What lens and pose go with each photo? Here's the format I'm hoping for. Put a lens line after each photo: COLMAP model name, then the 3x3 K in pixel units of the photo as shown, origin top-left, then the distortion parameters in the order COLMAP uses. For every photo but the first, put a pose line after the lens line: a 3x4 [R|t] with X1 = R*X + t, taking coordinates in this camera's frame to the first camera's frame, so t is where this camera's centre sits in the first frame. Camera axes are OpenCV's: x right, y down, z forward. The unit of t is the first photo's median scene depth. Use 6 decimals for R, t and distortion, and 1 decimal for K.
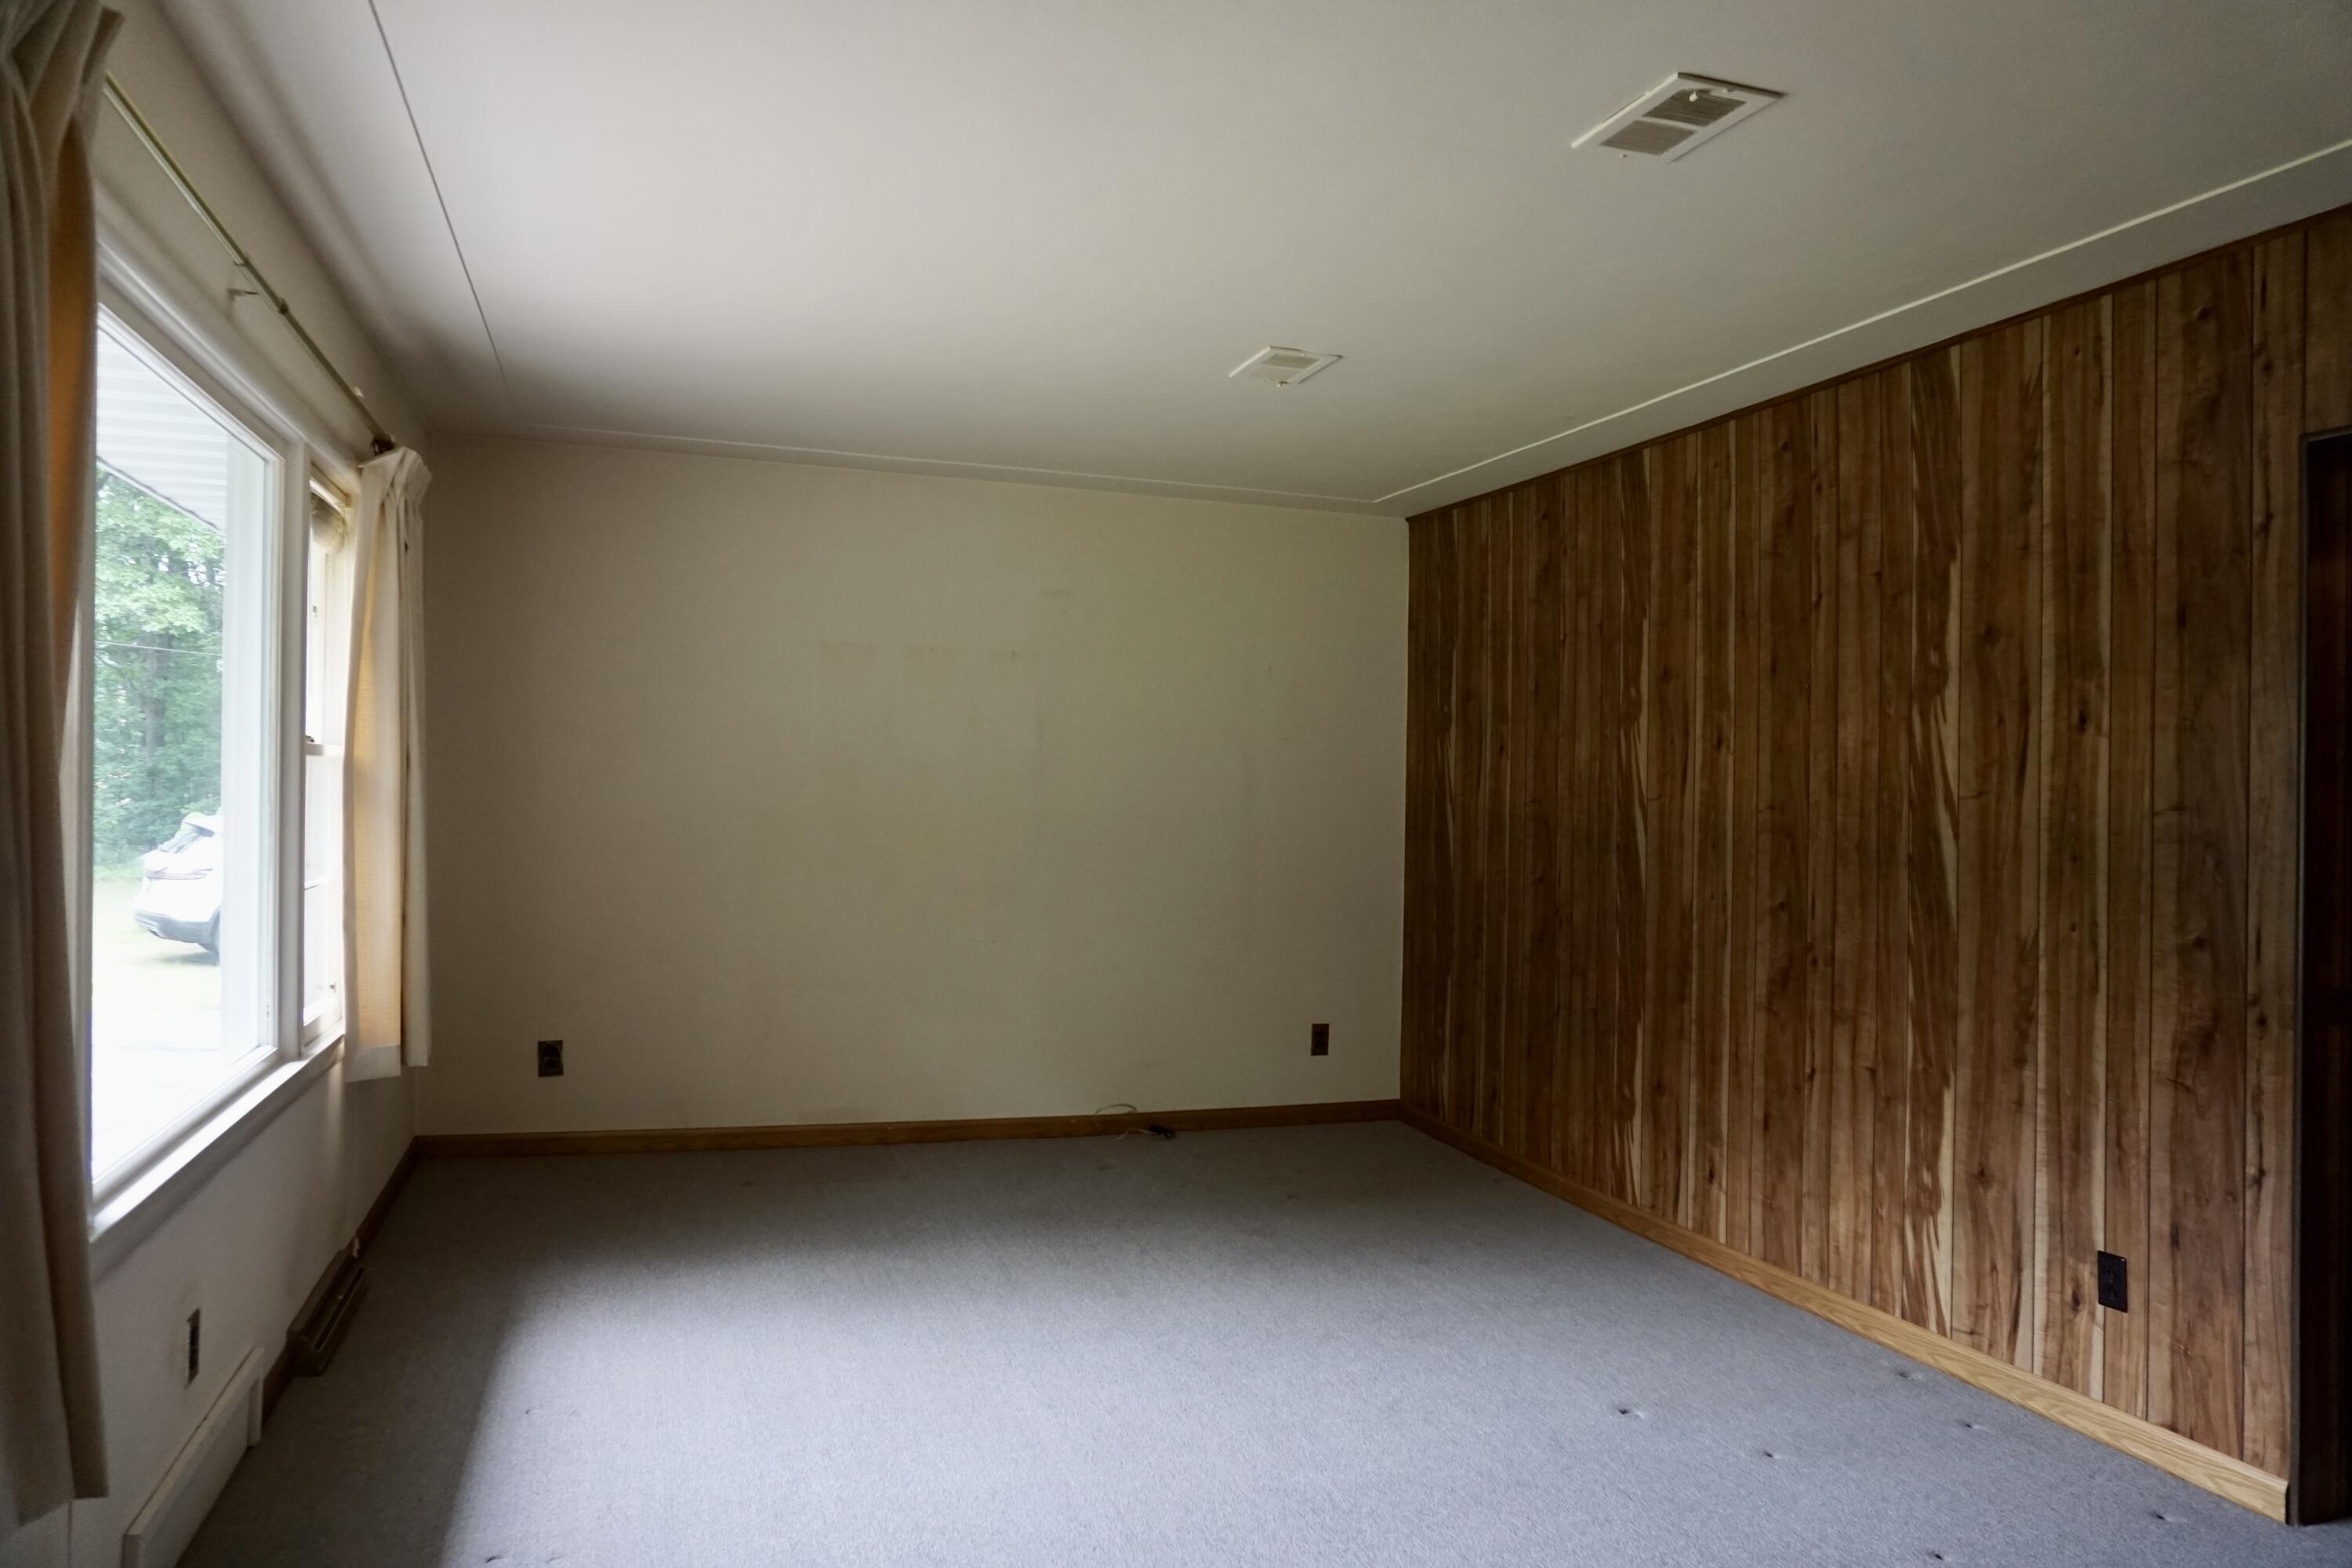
lens RADIAL K [[1534.2, 0, 1171.0], [0, 1534.2, 790.4], [0, 0, 1]] dist [-0.042605, 0.034773]
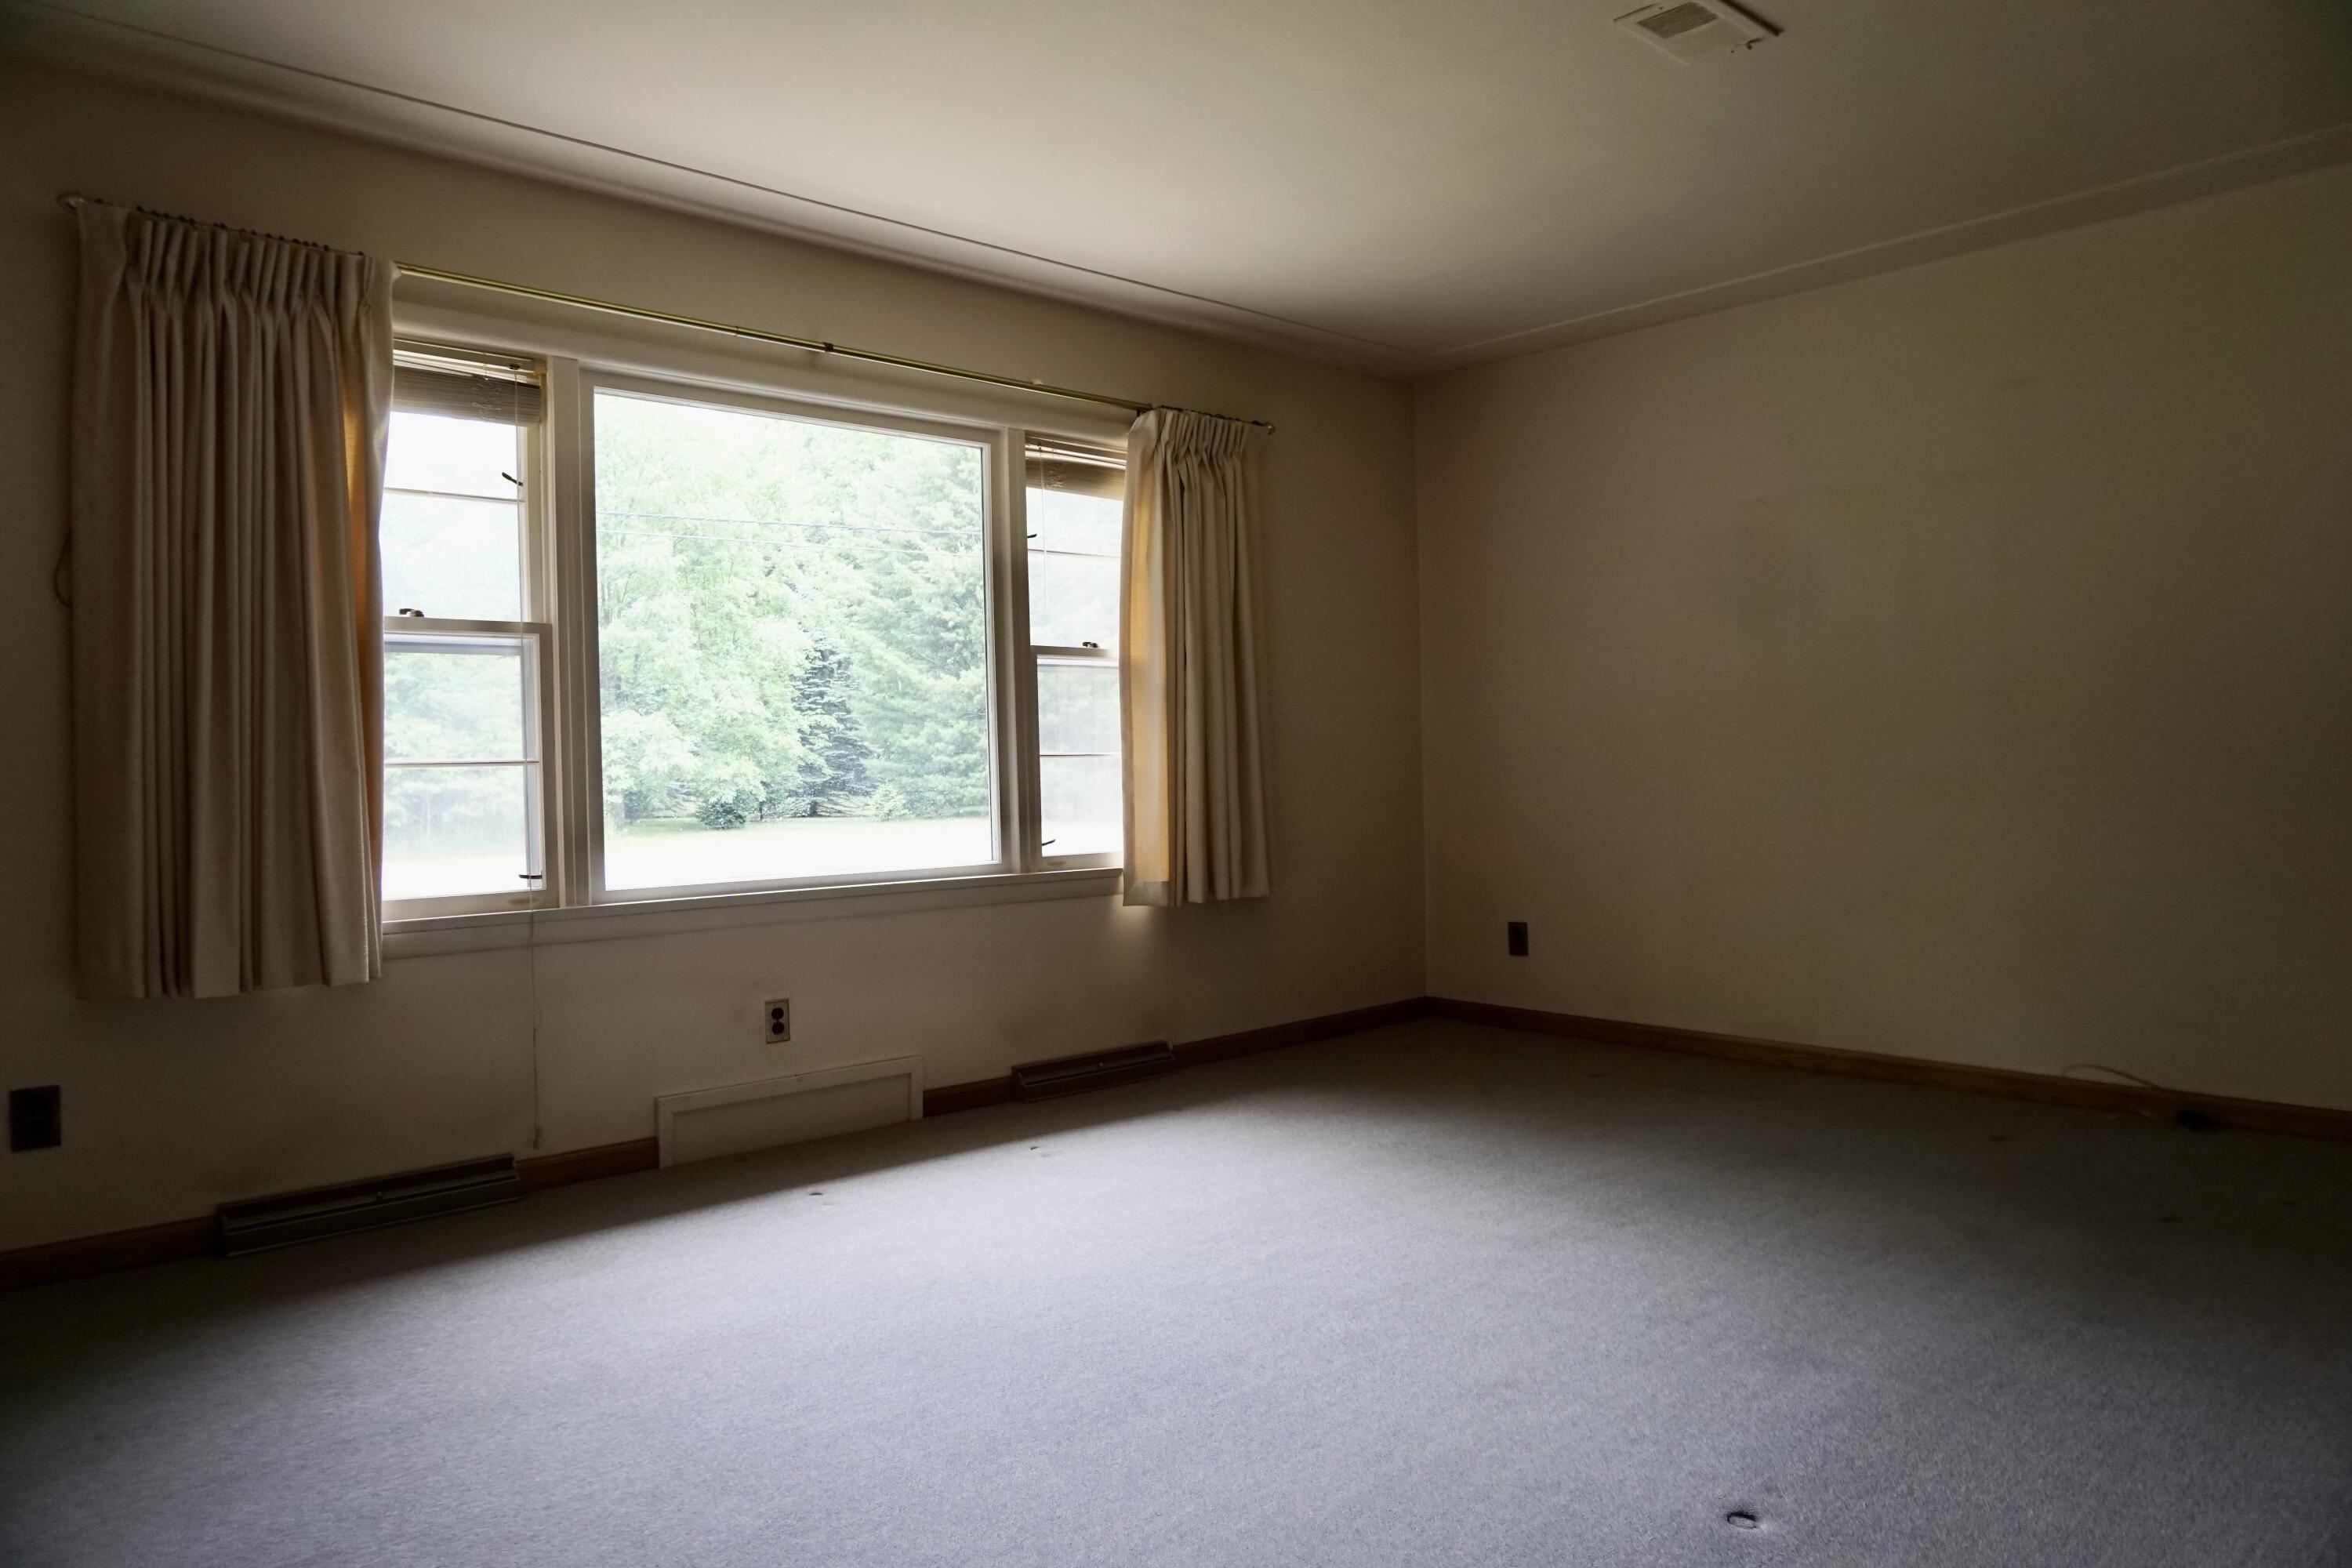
lens RADIAL K [[1534.2, 0, 1171.0], [0, 1534.2, 790.4], [0, 0, 1]] dist [-0.042605, 0.034773]
pose [[0.433241, -0.015672, -0.901142, 0.649121], [0.032483, 0.999471, -0.001766, 0.095297], [0.900692, -0.028507, 0.433521, 0.462066]]
